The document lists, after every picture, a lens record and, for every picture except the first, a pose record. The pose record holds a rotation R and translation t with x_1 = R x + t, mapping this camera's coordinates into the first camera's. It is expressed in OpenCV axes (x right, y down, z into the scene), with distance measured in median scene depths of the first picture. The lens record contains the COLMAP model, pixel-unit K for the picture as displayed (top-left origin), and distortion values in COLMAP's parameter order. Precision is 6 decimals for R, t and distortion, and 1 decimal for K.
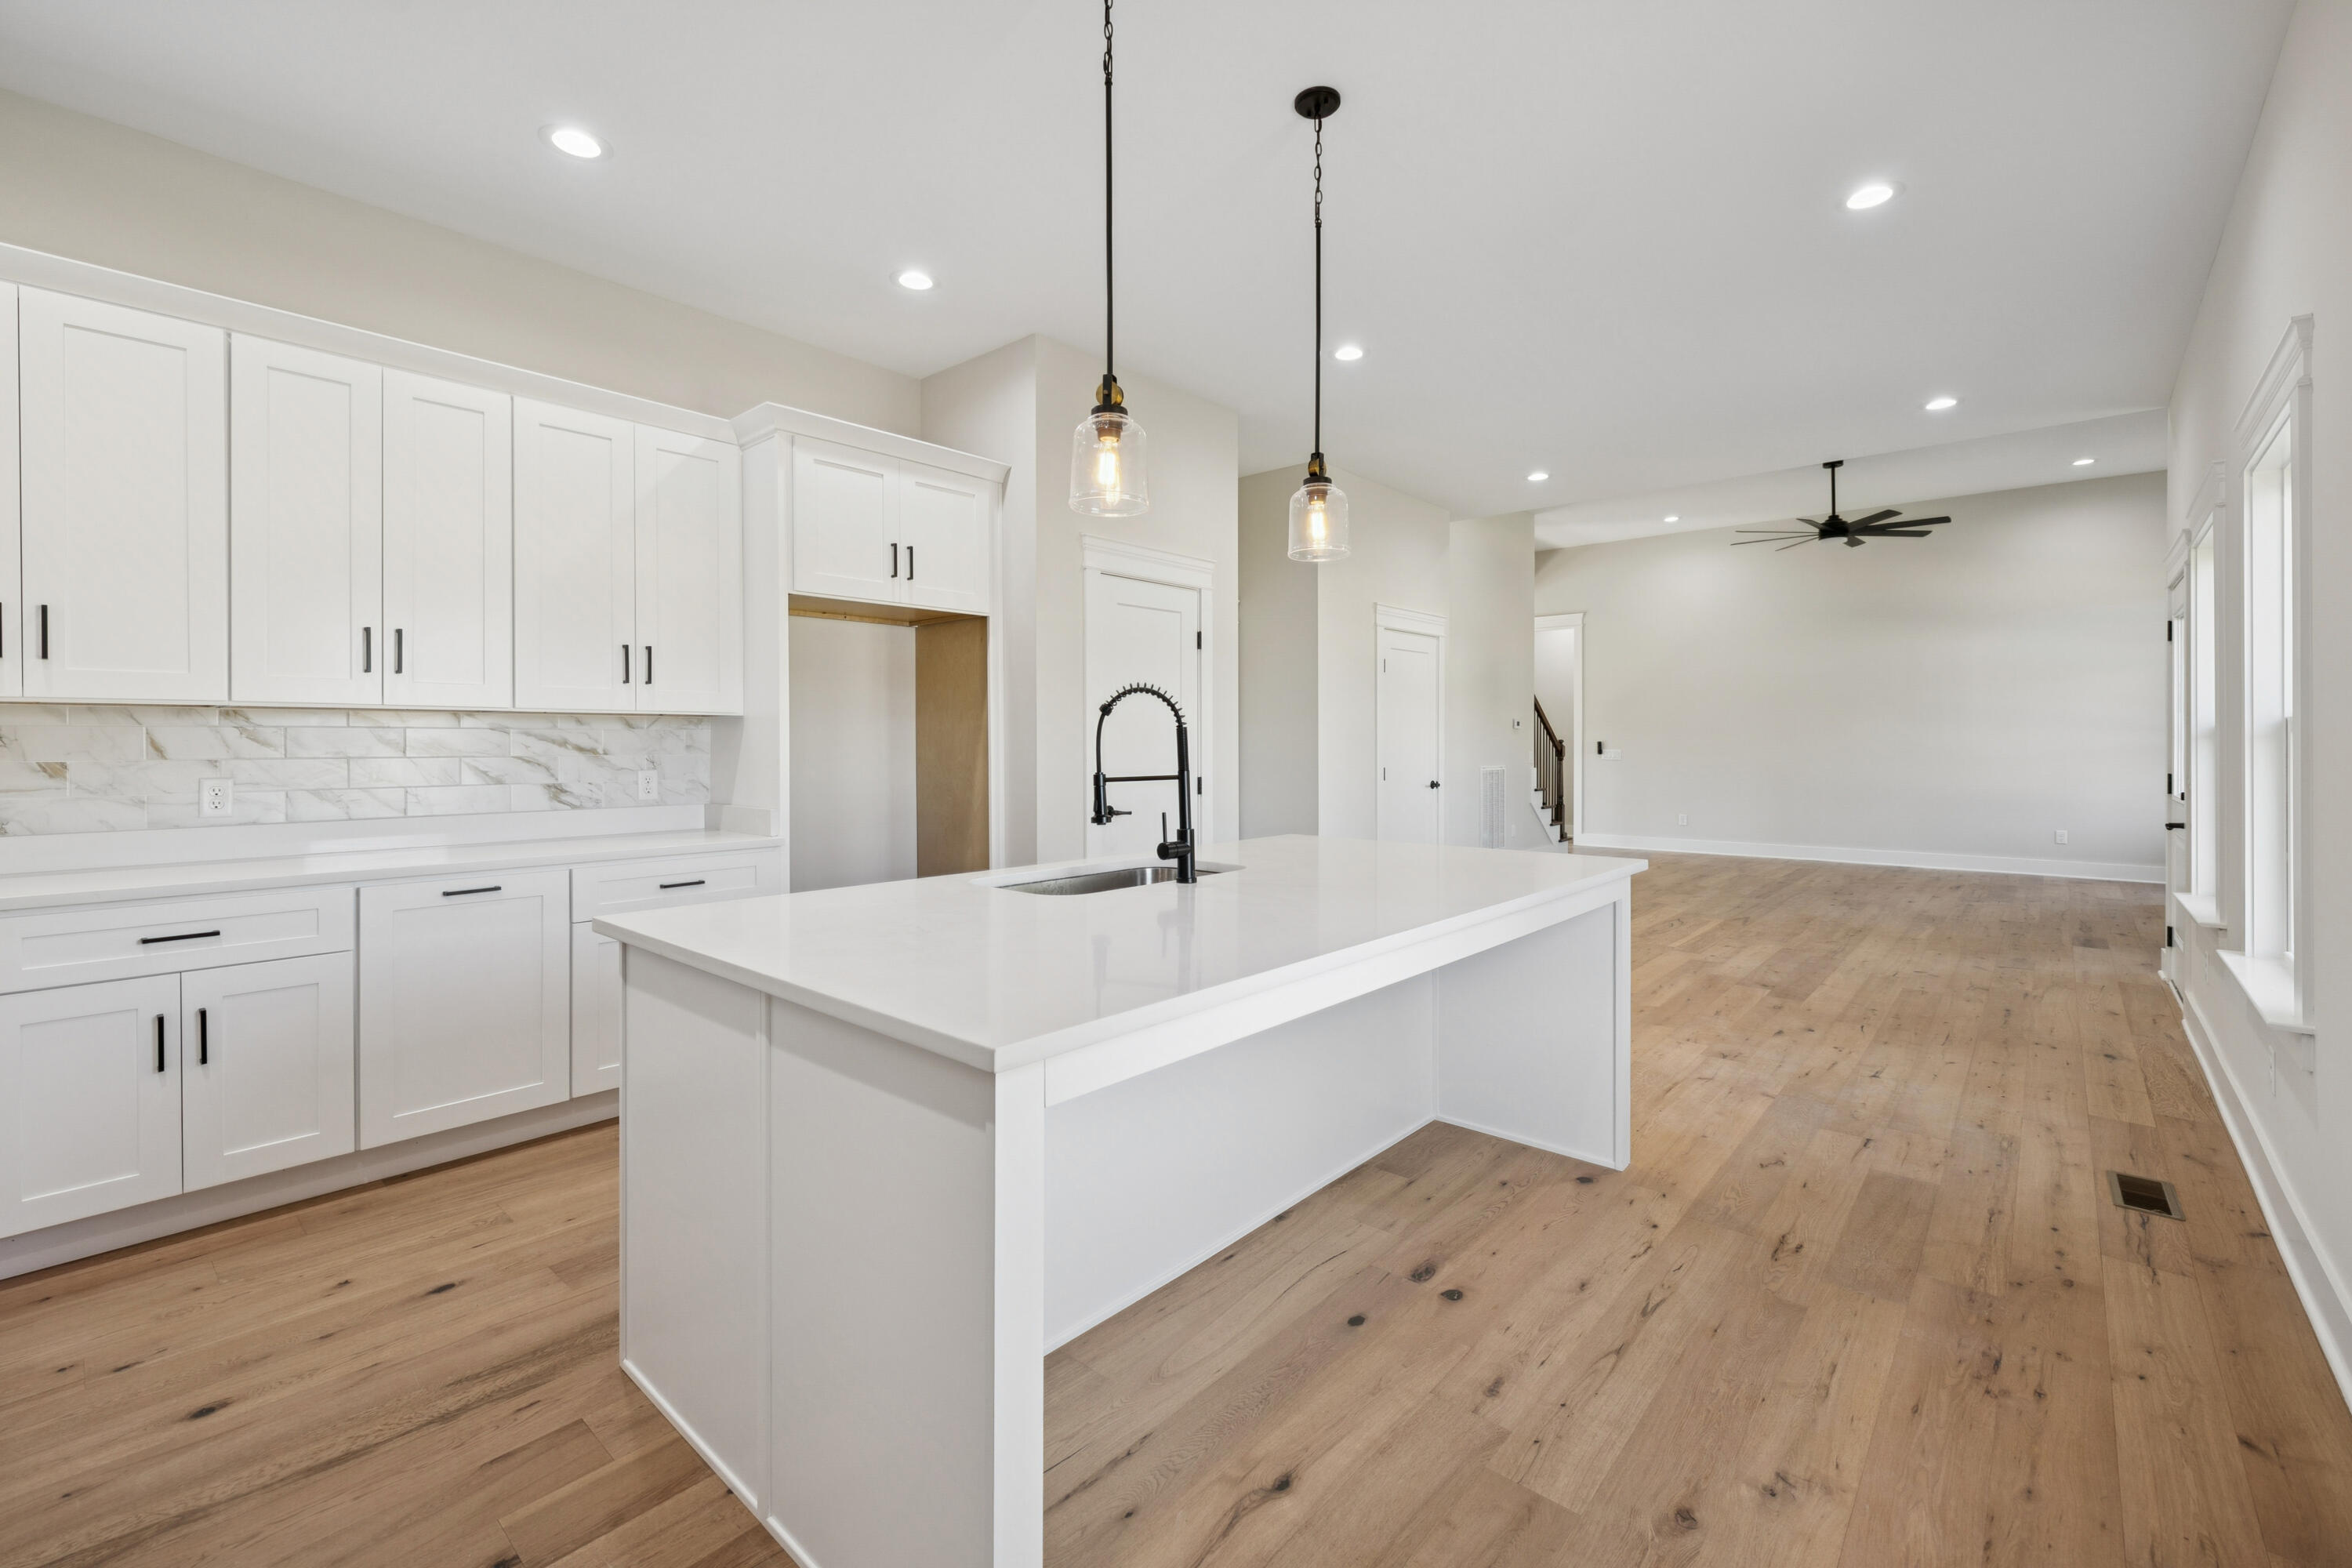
lens RADIAL K [[995.7, 0, 1184.1], [0, 995.7, 742.8], [0, 0, 1]] dist [-0.001014, 0.000415]
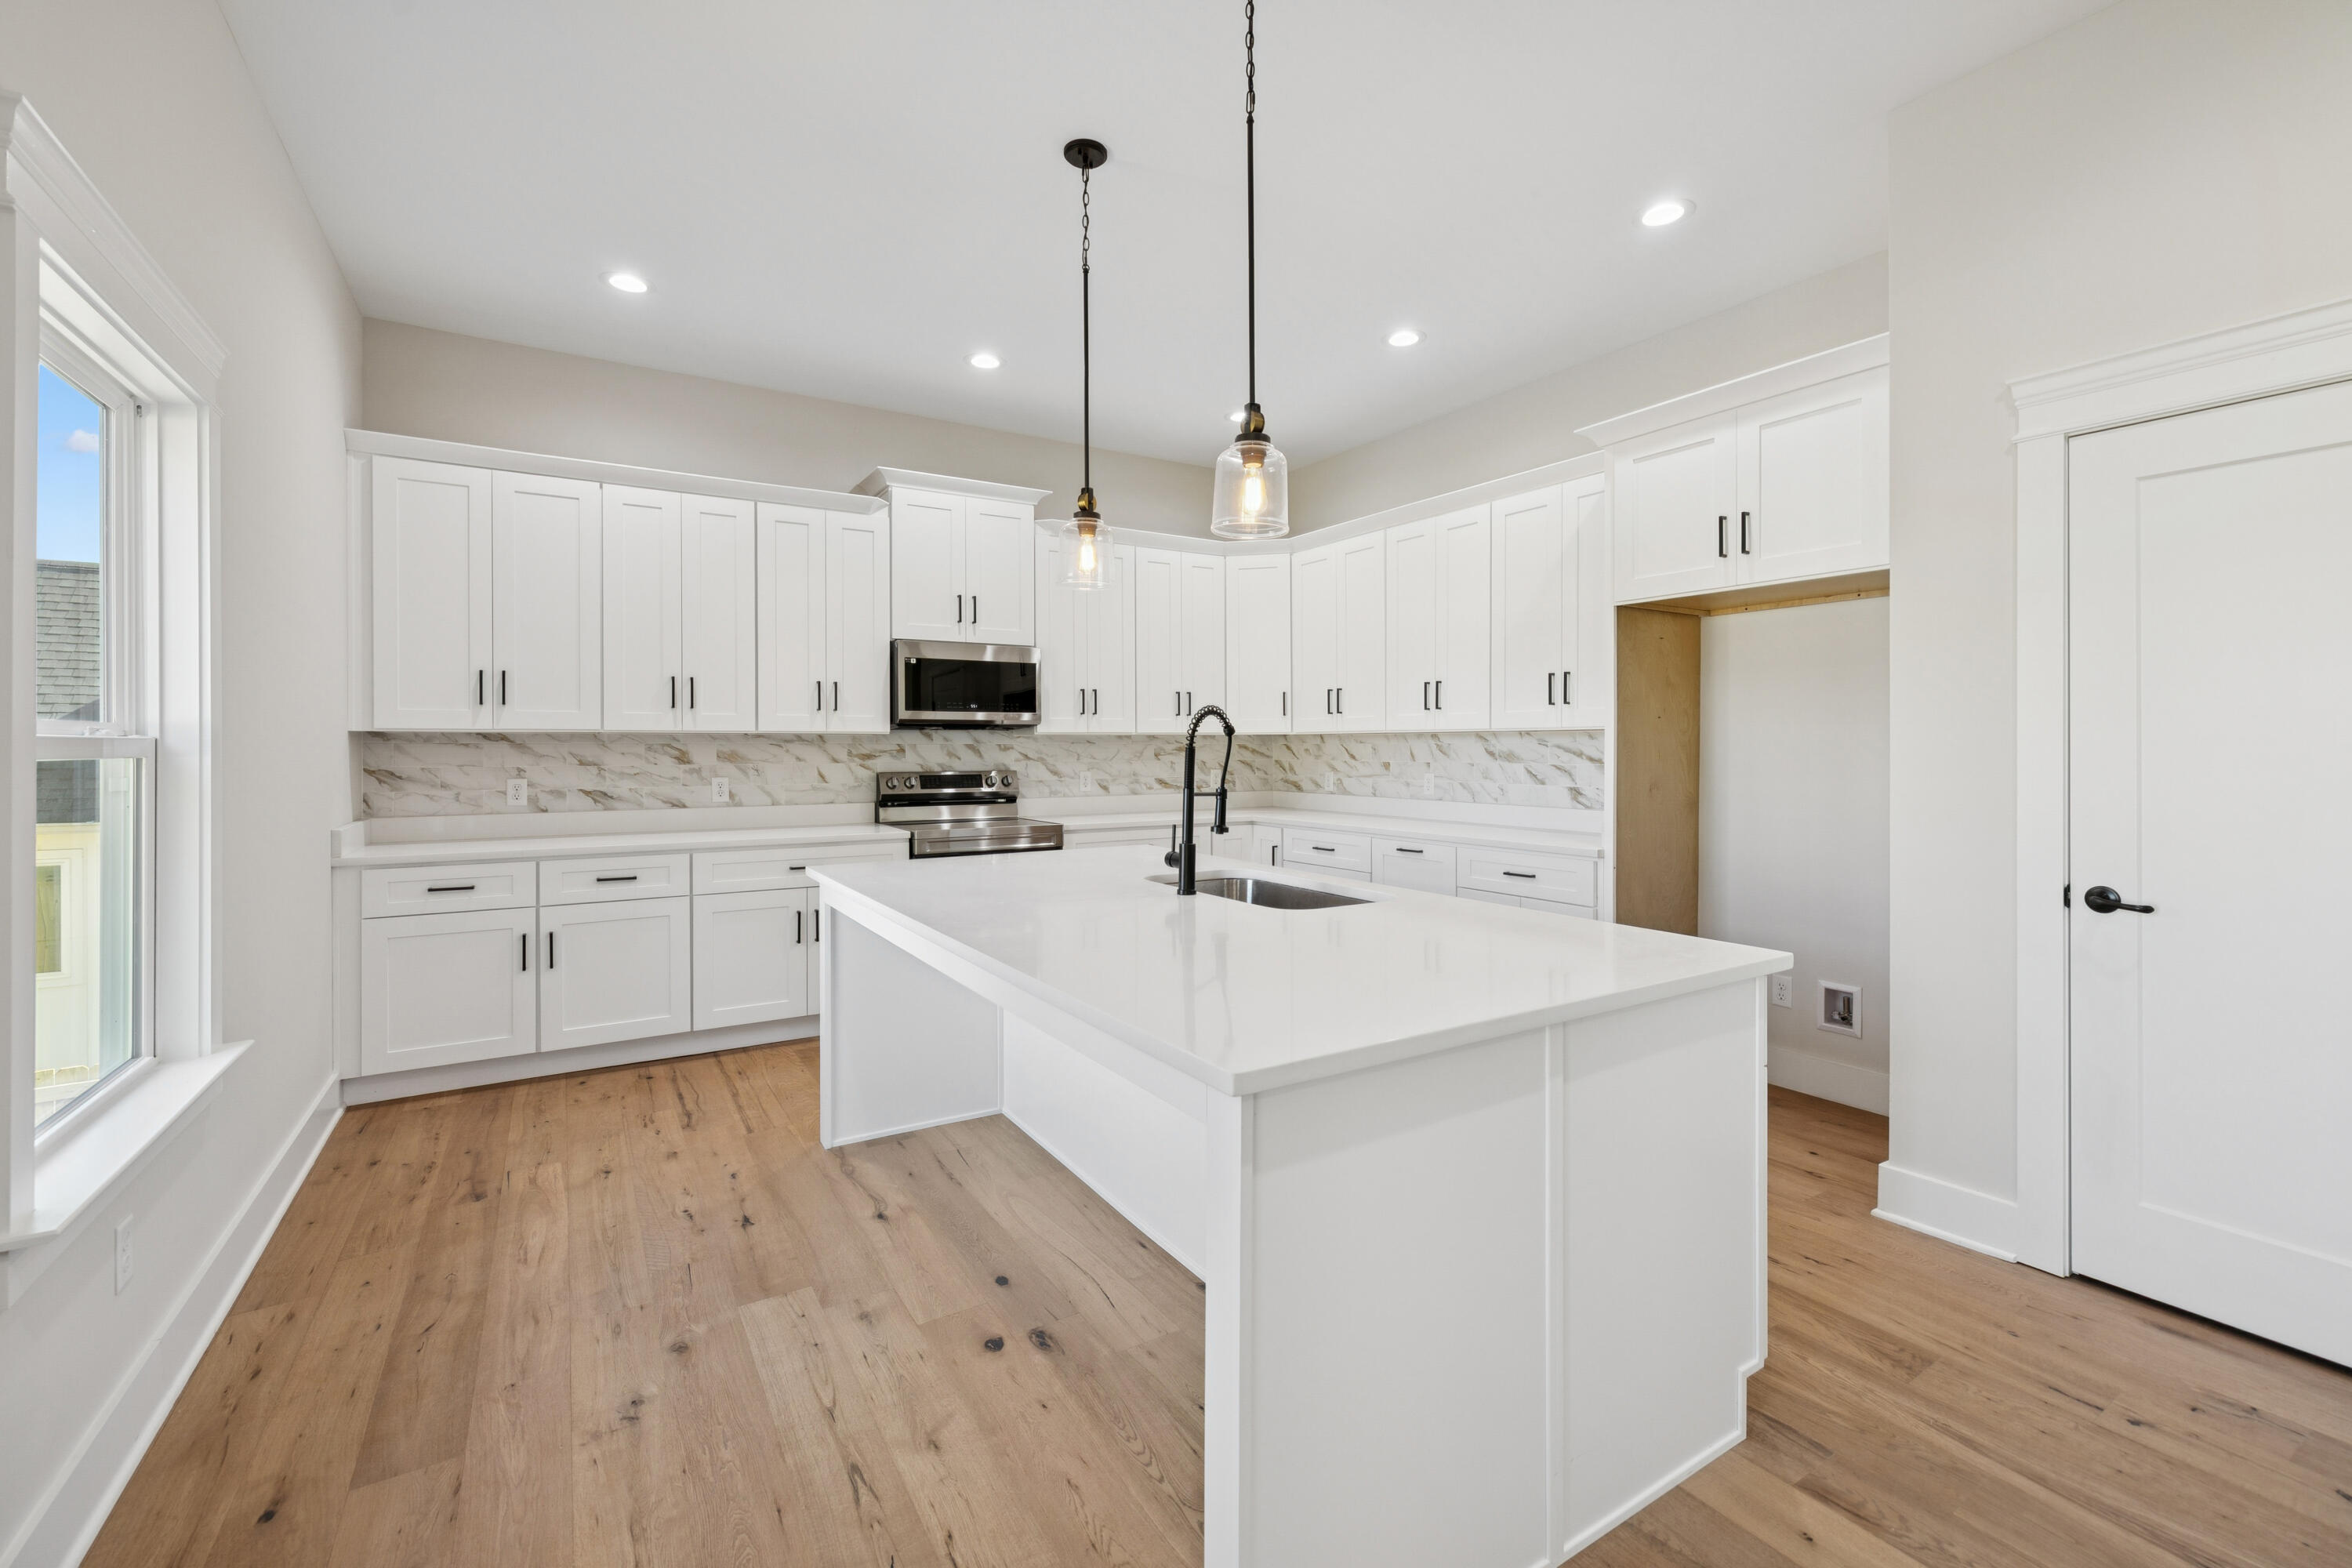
lens RADIAL K [[1005.8, 0, 1188.9], [0, 1005.8, 750.5], [0, 0, 1]] dist [-0.002302, 0.001205]
pose [[-0.288140, 0.006109, -0.957569, 1.112386], [0.001097, 0.999981, 0.006050, -0.020002], [0.957588, 0.000692, -0.288141, 1.426294]]
